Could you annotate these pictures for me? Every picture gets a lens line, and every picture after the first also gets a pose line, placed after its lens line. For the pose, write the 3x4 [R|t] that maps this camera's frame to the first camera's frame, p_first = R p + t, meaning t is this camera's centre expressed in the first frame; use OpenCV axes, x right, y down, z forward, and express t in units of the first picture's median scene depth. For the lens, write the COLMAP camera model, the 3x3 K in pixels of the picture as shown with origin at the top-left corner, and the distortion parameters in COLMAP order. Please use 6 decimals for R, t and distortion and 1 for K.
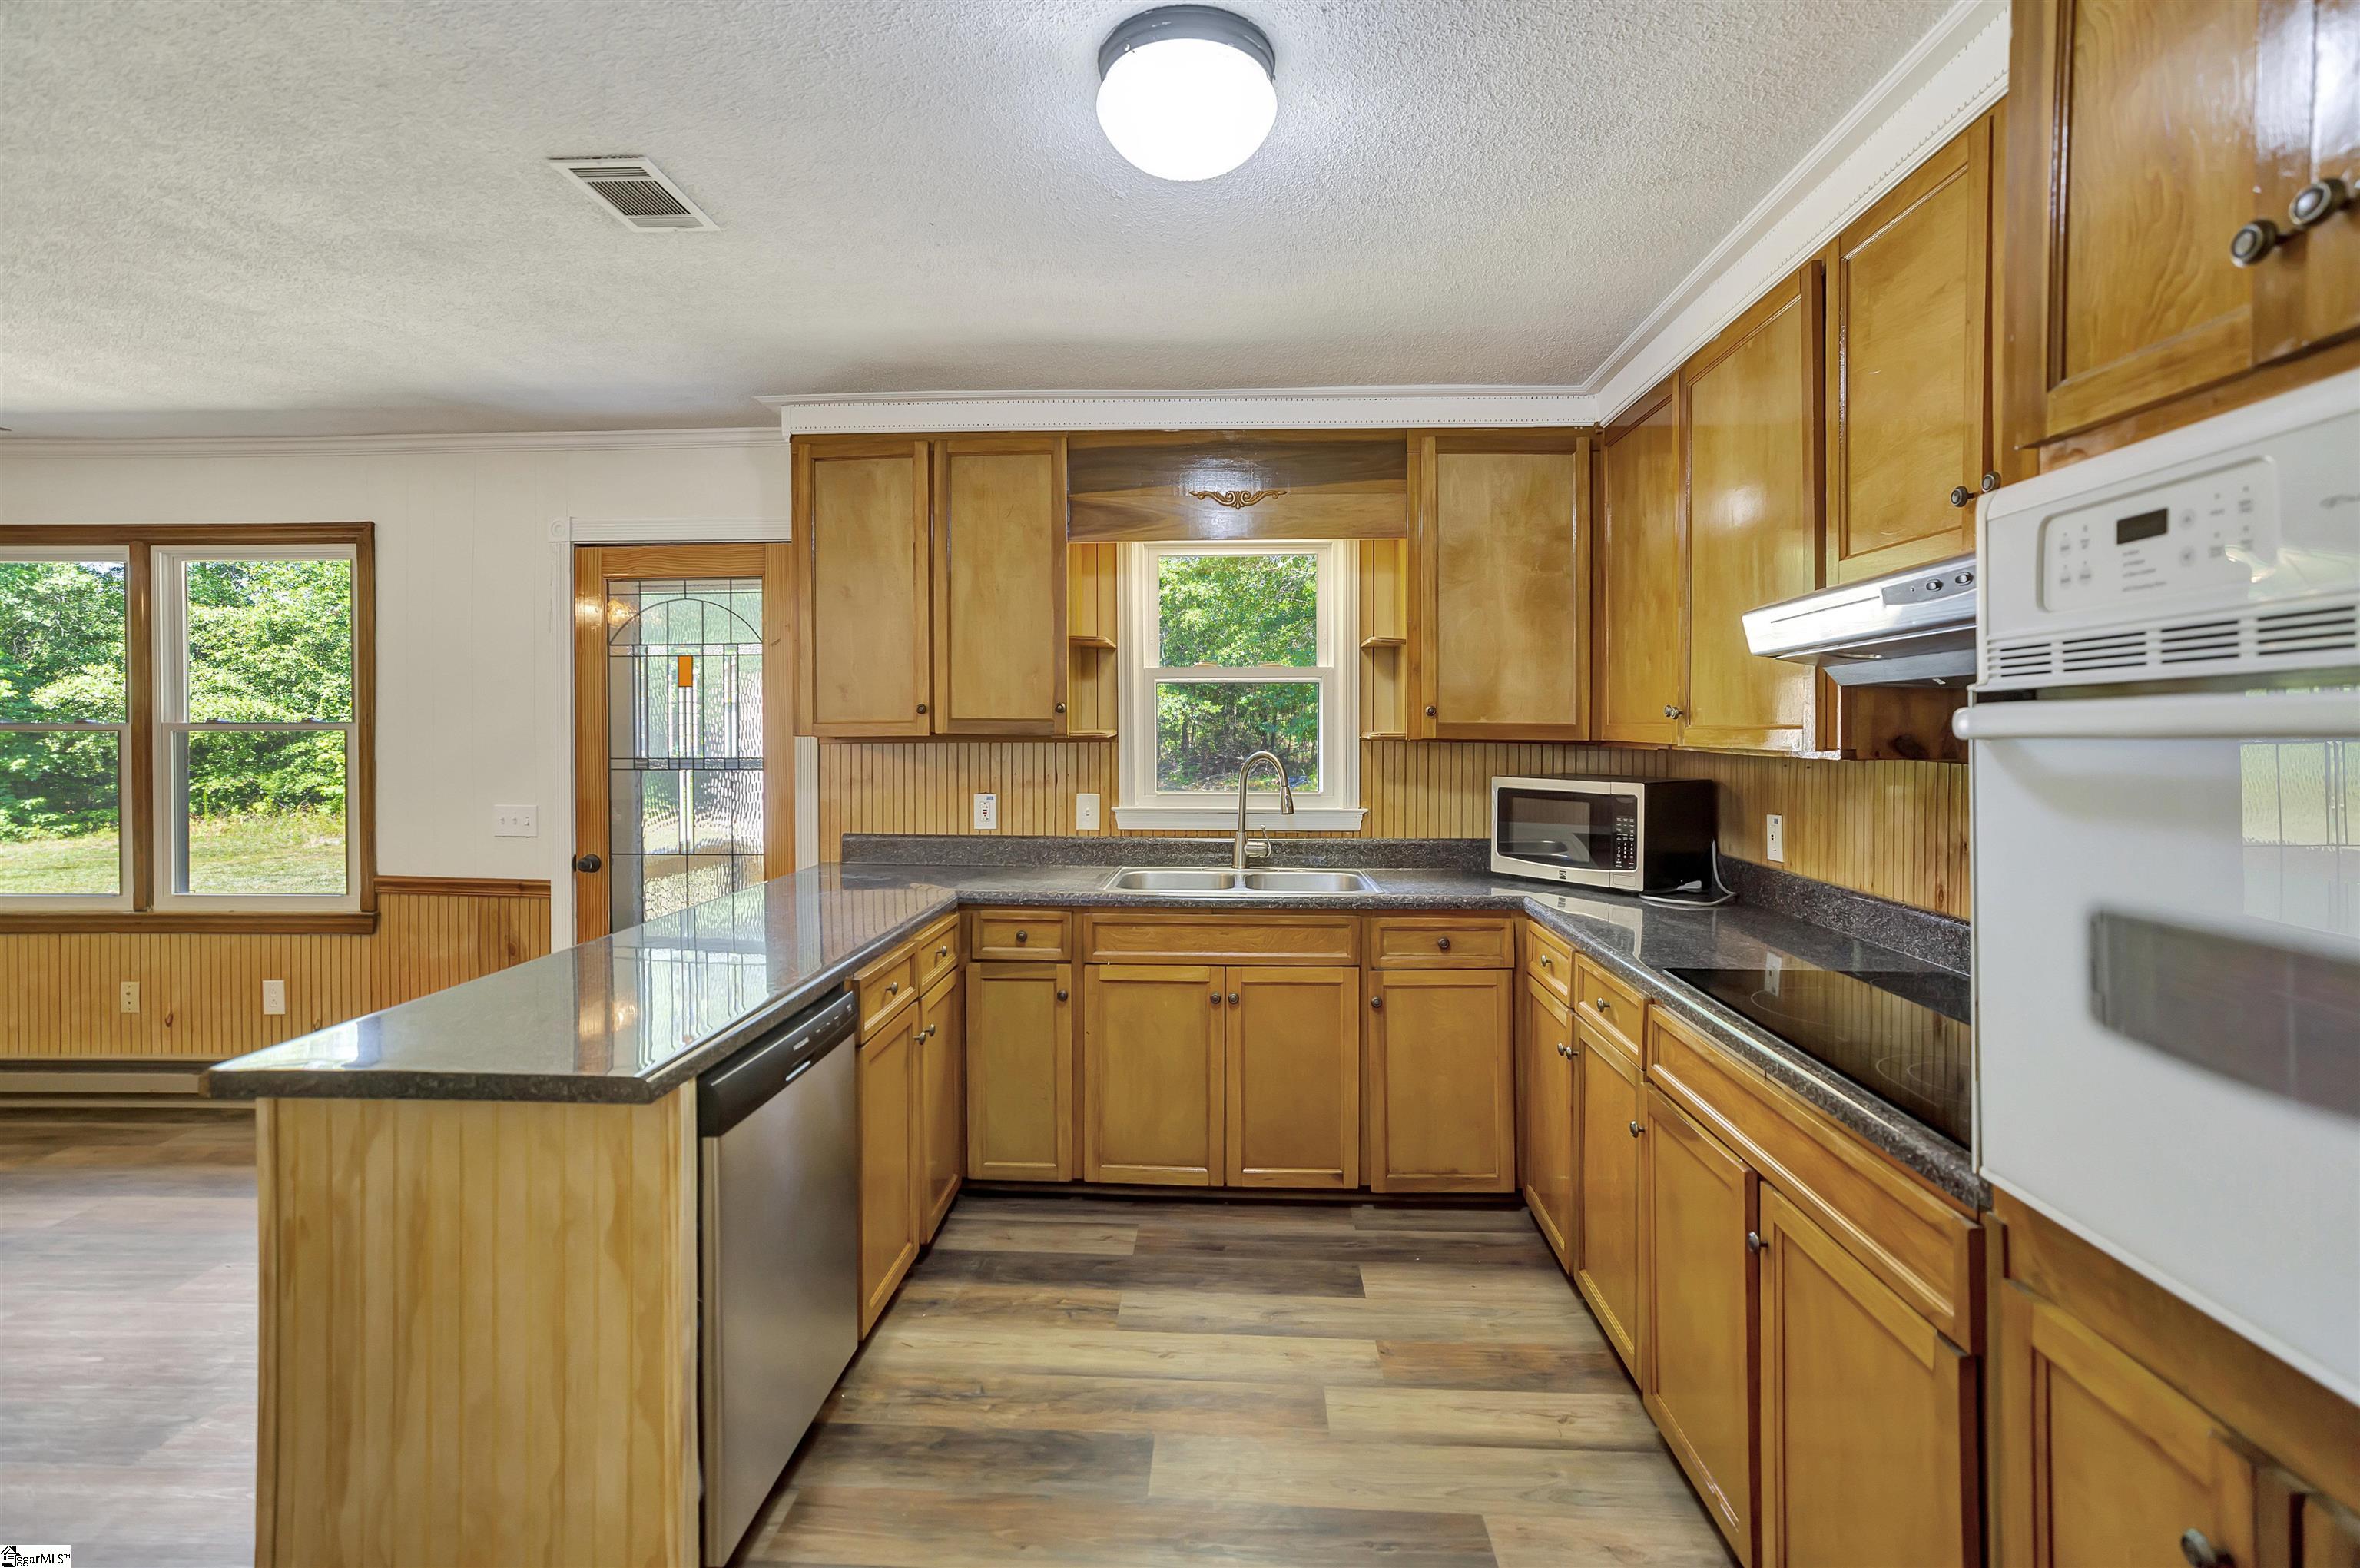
lens RADIAL K [[1098.1, 0, 1178.6], [0, 1098.1, 741.9], [0, 0, 1]] dist [-0.028680, 0.018891]
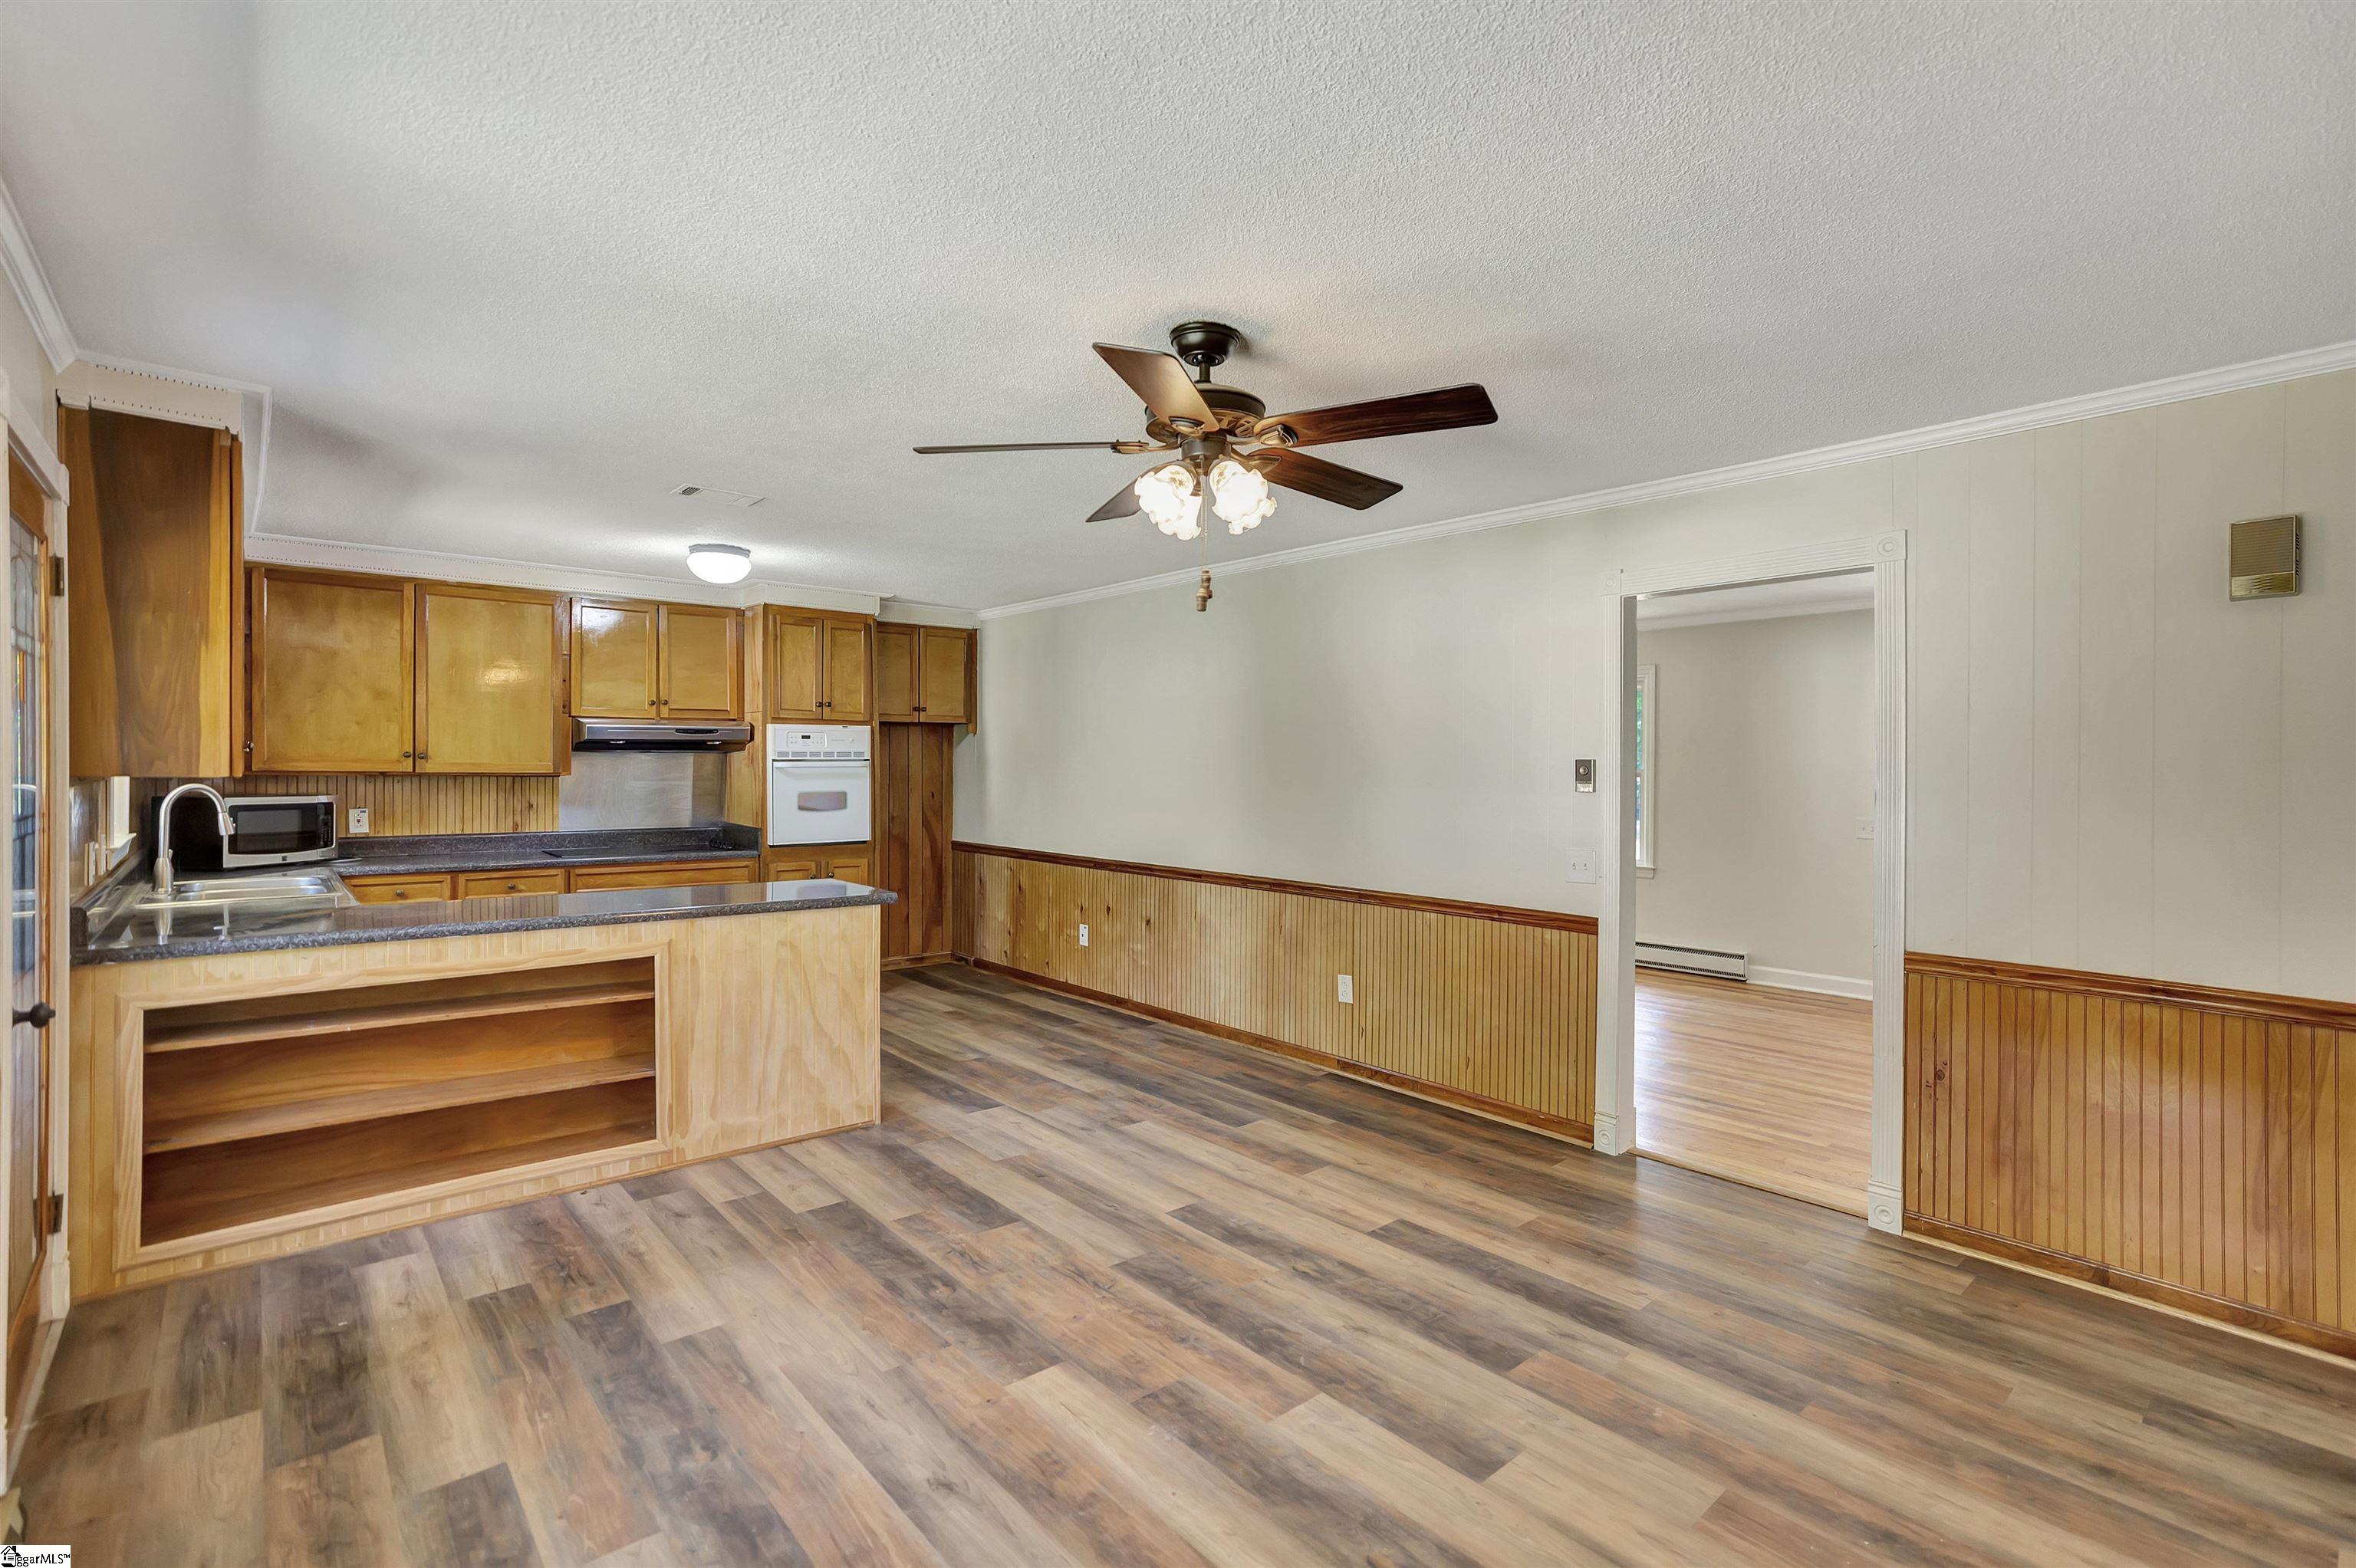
lens RADIAL K [[1096.1, 0, 1182.0], [0, 1096.1, 753.7], [0, 0, 1]] dist [-0.028680, 0.018891]
pose [[-0.695962, 0.000724, 0.718078, -1.537296], [0.003926, 0.999988, 0.002797, -0.025884], [-0.718068, 0.004765, -0.695957, 1.092040]]
